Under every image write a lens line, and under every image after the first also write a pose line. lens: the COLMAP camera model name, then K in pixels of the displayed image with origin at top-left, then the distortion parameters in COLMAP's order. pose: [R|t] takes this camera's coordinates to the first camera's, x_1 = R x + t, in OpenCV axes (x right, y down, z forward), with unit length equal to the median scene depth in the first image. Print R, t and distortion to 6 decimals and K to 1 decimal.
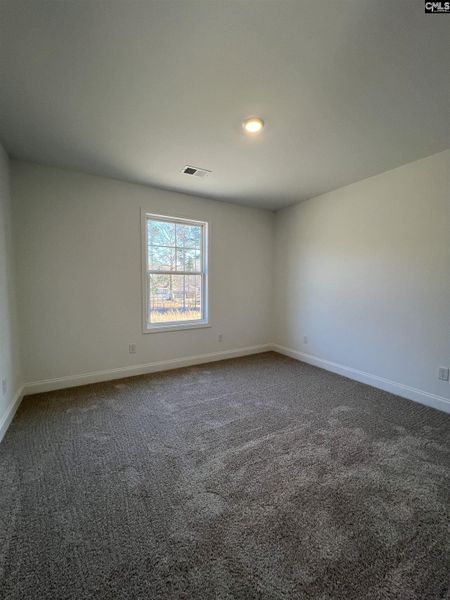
lens RADIAL K [[235.5, 0, 225.0], [0, 235.5, 300.0], [0, 0, 1]] dist [0.001697, 0.000131]
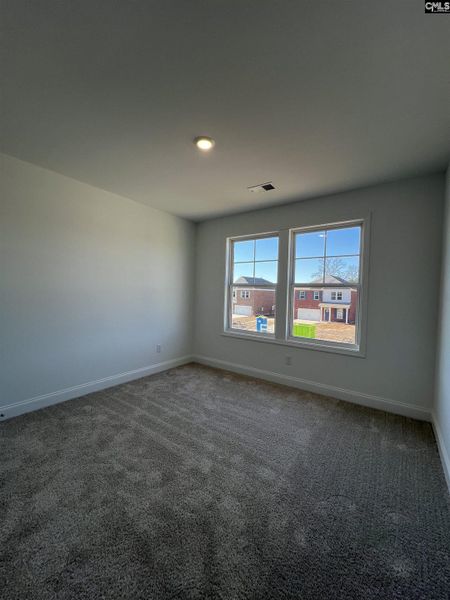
lens RADIAL K [[239.7, 0, 225.0], [0, 239.7, 300.0], [0, 0, 1]] dist [-0.001307, -0.000113]
pose [[0.416809, 0.032800, -0.908402, 0.717083], [-0.098336, 0.995111, -0.009190, -0.027331], [0.903660, 0.093159, 0.417996, 0.432617]]
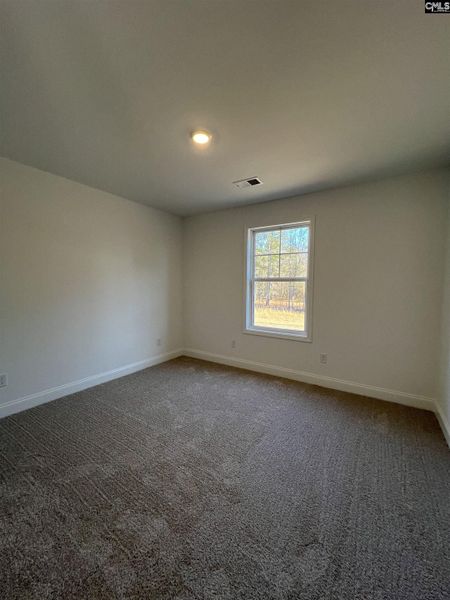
lens RADIAL K [[235.5, 0, 225.0], [0, 235.5, 300.0], [0, 0, 1]] dist [0.001697, 0.000131]
pose [[0.464353, 0.049861, -0.884245, 0.563717], [-0.083698, 0.996416, 0.012232, -0.022481], [0.881686, 0.068330, 0.466862, 0.337195]]
